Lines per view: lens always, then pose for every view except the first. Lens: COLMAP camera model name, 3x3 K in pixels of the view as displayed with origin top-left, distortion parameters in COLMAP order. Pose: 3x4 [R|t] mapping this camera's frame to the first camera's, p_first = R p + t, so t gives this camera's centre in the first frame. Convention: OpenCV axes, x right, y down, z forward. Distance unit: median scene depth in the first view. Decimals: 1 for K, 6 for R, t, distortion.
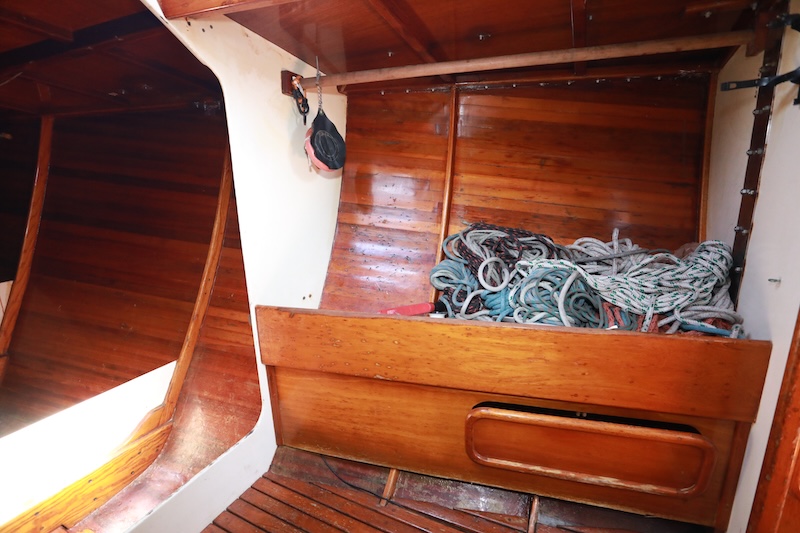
lens RADIAL K [[385.7, 0, 396.0], [0, 385.7, 267.7], [0, 0, 1]] dist [-0.076258, 0.030381]
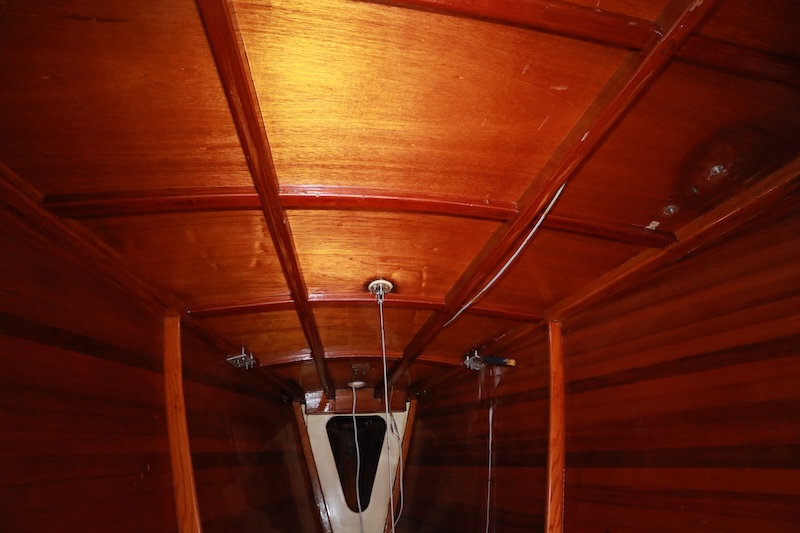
lens RADIAL K [[385.7, 0, 396.0], [0, 385.7, 267.7], [0, 0, 1]] dist [-0.076258, 0.030381]
pose [[0.588971, -0.466189, -0.660137, -0.726893], [-0.137687, 0.747019, -0.650388, 0.074826], [0.796339, 0.473951, 0.375785, 0.504149]]
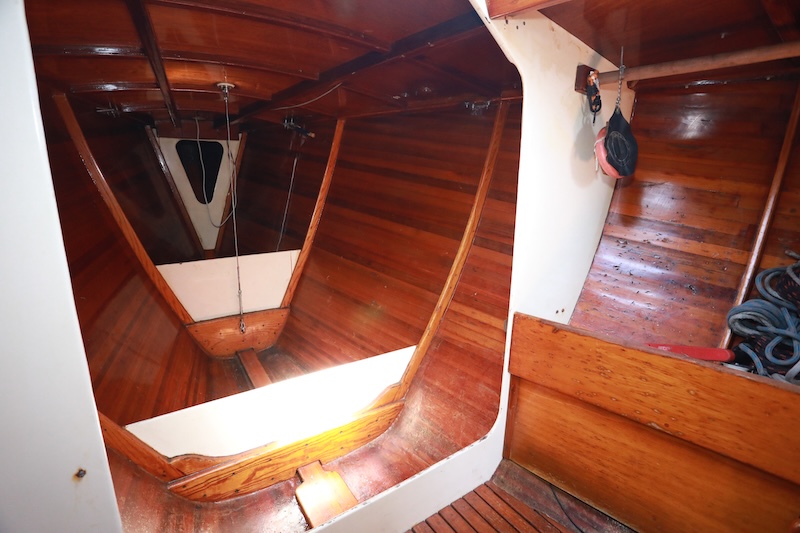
lens RADIAL K [[385.7, 0, 396.0], [0, 385.7, 267.7], [0, 0, 1]] dist [-0.076258, 0.030381]
pose [[0.870457, 0.148970, -0.469161, -0.171777], [-0.150174, 0.988036, 0.035099, -0.000121], [0.468777, 0.039903, 0.882415, 0.003966]]
